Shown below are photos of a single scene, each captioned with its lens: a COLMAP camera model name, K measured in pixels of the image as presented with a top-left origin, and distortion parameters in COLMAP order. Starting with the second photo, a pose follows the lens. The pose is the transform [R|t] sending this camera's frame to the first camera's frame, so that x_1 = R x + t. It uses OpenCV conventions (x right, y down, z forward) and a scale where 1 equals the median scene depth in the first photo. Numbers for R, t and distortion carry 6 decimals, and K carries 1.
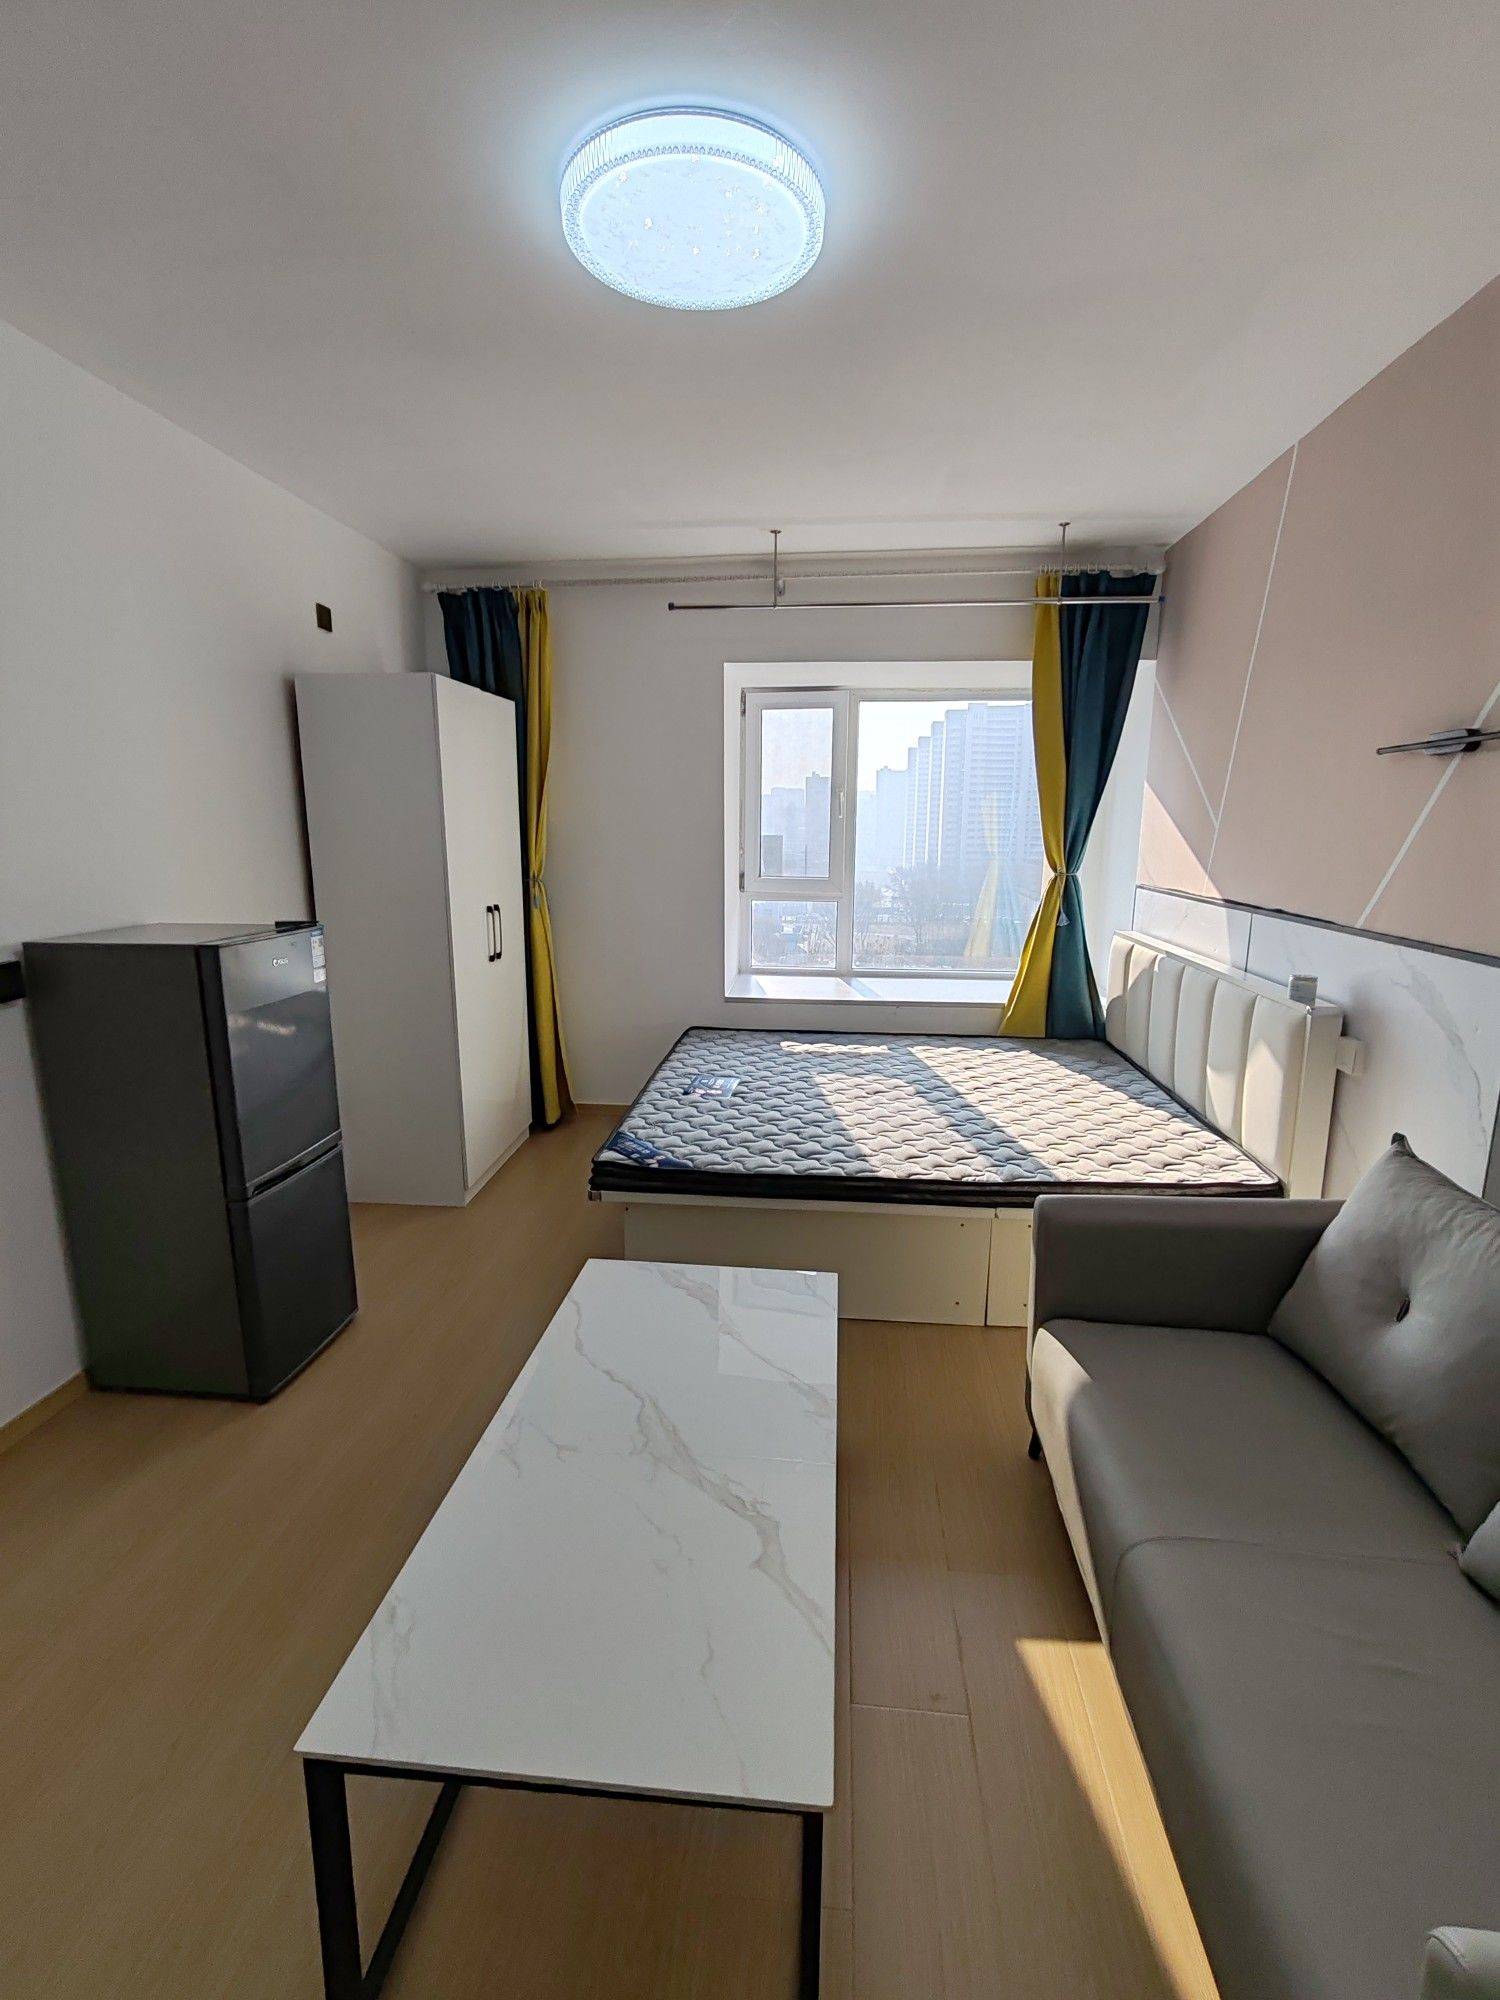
lens RADIAL K [[893.4, 0, 750.0], [0, 893.4, 1000.0], [0, 0, 1]] dist [-0.000807, -0.000086]
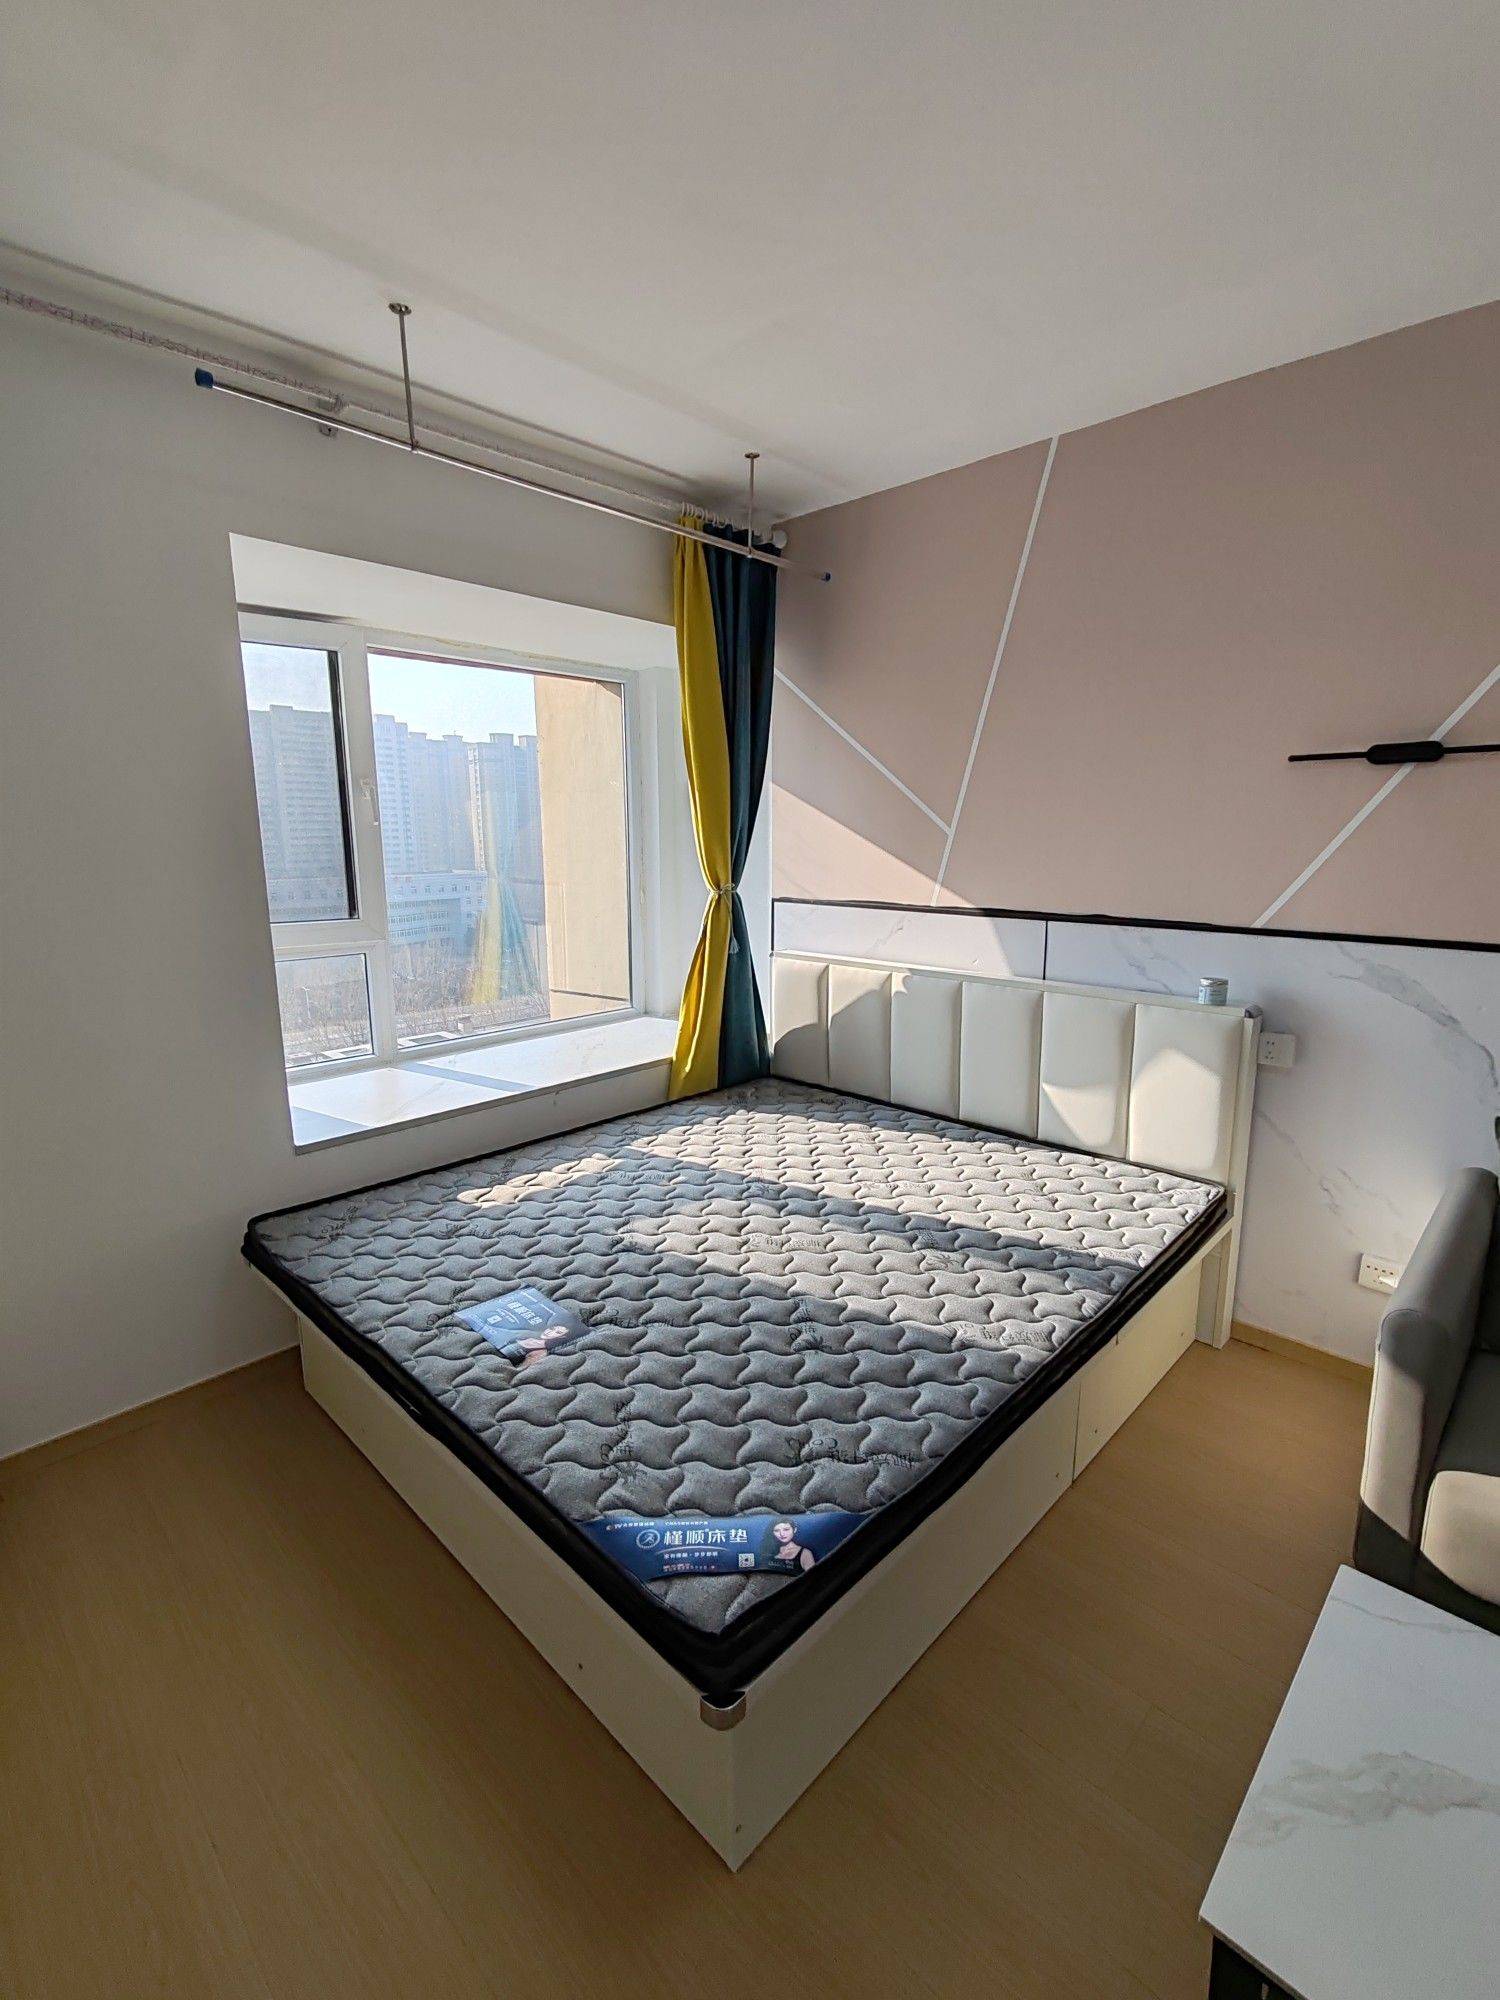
lens RADIAL K [[904.3, 0, 758.4], [0, 904.3, 999.0], [0, 0, 1]] dist [0.000398, 0.000260]
pose [[0.622767, -0.151470, 0.767605, -0.415134], [0.159226, 0.985087, 0.065204, -0.131698], [-0.766034, 0.081616, 0.637598, 0.641478]]
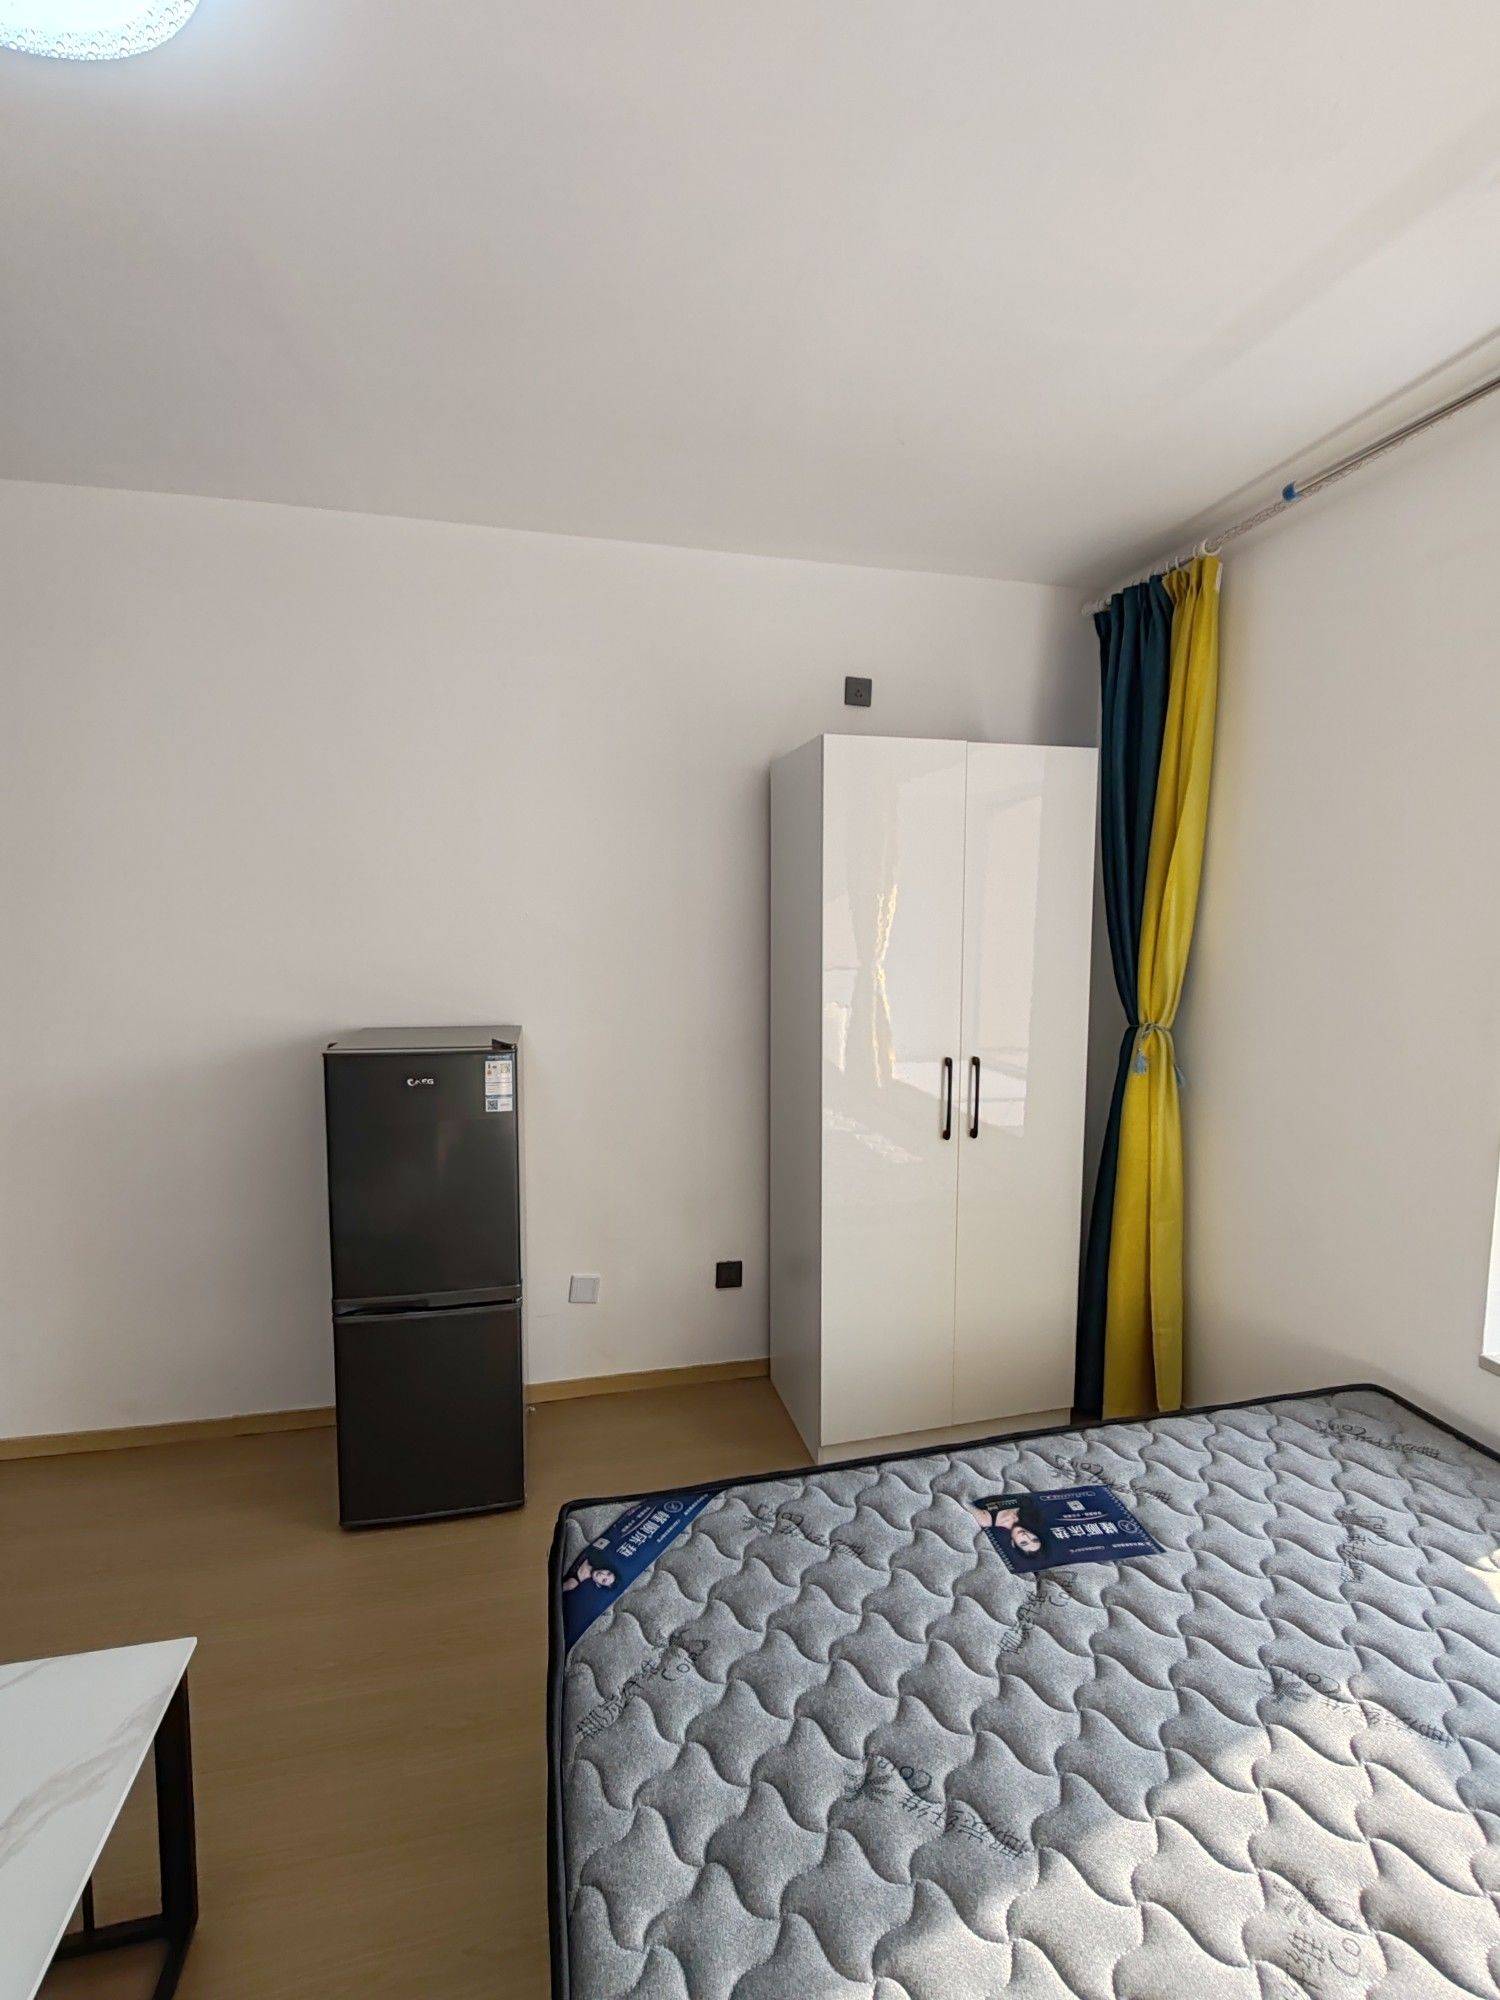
lens RADIAL K [[904.3, 0, 758.4], [0, 904.3, 999.0], [0, 0, 1]] dist [0.000398, 0.000260]
pose [[0.324763, 0.084498, -0.942013, 0.375673], [-0.187780, 0.981934, 0.023341, -0.174637], [0.926967, 0.169311, 0.334762, 0.804525]]
